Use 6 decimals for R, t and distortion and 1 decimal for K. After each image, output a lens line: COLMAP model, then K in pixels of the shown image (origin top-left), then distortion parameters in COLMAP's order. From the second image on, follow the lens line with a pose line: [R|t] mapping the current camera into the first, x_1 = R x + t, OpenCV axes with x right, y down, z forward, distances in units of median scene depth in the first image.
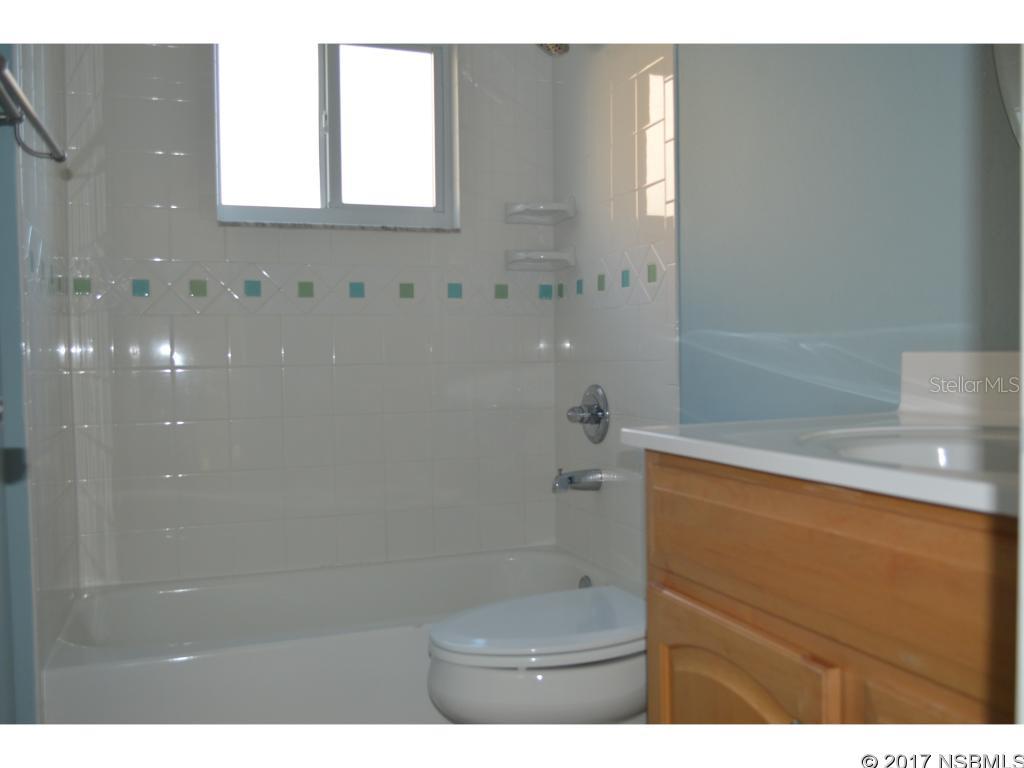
lens RADIAL K [[967.7, 0, 509.5], [0, 967.7, 383.7], [0, 0, 1]] dist [-0.025340, 0.000000]
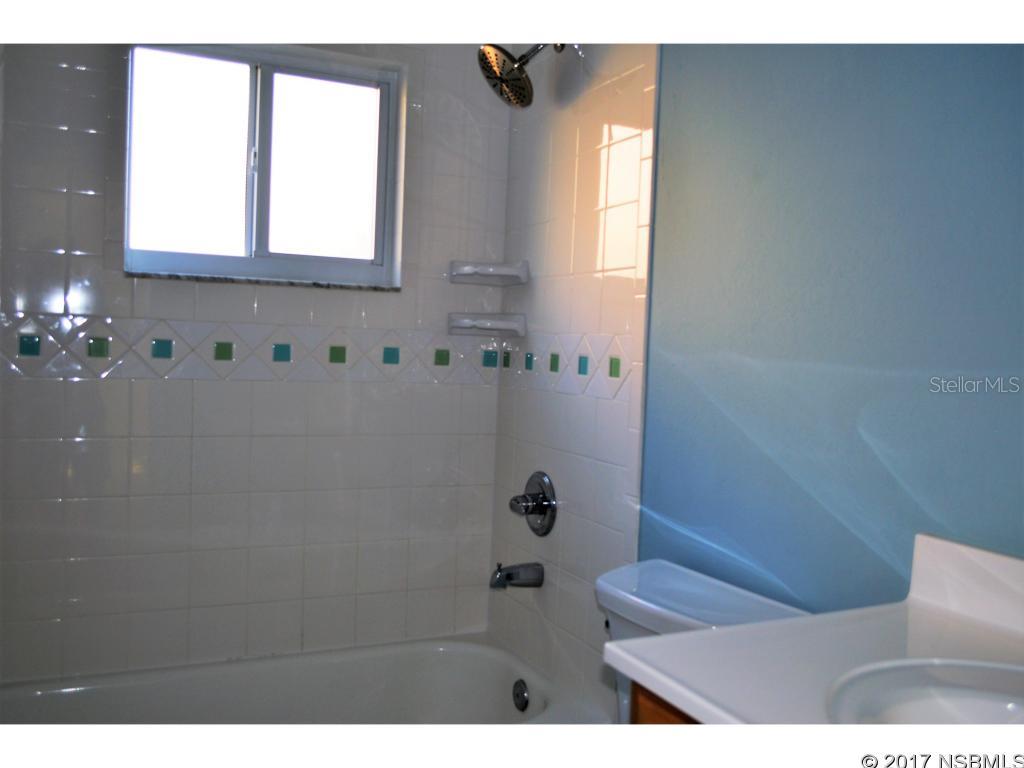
lens RADIAL K [[967.7, 0, 514.8], [0, 967.7, 384.9], [0, 0, 1]] dist [-0.025340, 0.000000]
pose [[0.994540, 0.047942, 0.092693, -0.024668], [-0.049623, 0.998641, 0.015924, -0.091469], [-0.091803, -0.020437, 0.995567, 0.089523]]
